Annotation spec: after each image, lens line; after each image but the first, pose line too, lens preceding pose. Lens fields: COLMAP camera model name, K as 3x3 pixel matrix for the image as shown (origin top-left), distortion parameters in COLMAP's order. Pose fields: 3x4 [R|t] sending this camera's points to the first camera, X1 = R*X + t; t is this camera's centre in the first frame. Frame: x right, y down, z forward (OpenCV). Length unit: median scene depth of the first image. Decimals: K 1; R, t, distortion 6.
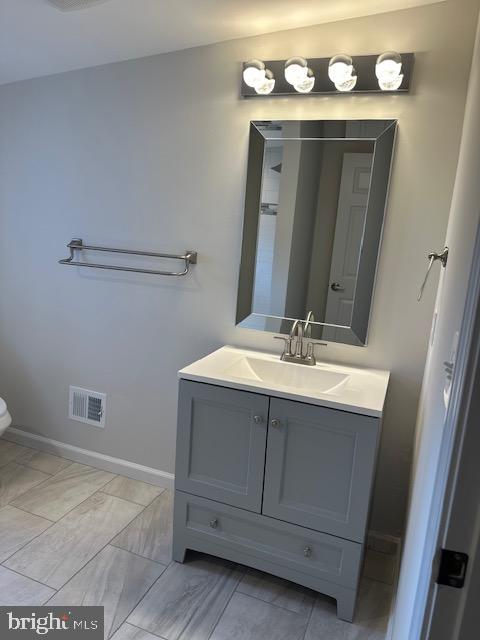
lens RADIAL K [[451.9, 0, 241.6], [0, 451.9, 323.8], [0, 0, 1]] dist [0.041287, -0.039725]
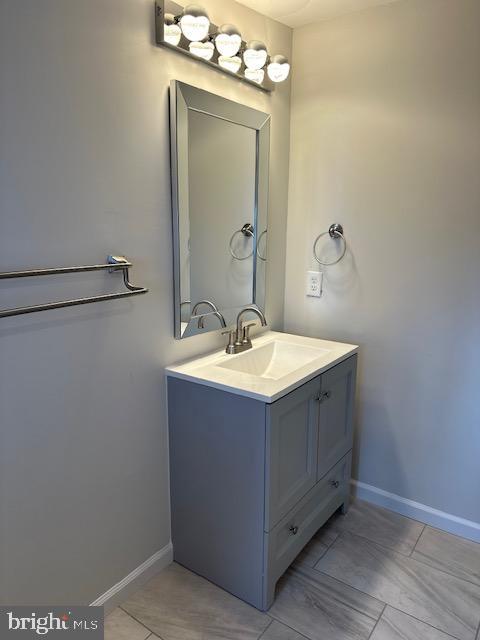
lens RADIAL K [[451.9, 0, 244.6], [0, 451.9, 321.1], [0, 0, 1]] dist [0.041287, -0.039725]
pose [[0.254813, -0.273142, 0.927612, -0.880724], [0.198547, 0.953617, 0.226259, -0.223221], [-0.946388, 0.126520, 0.297226, 0.778423]]
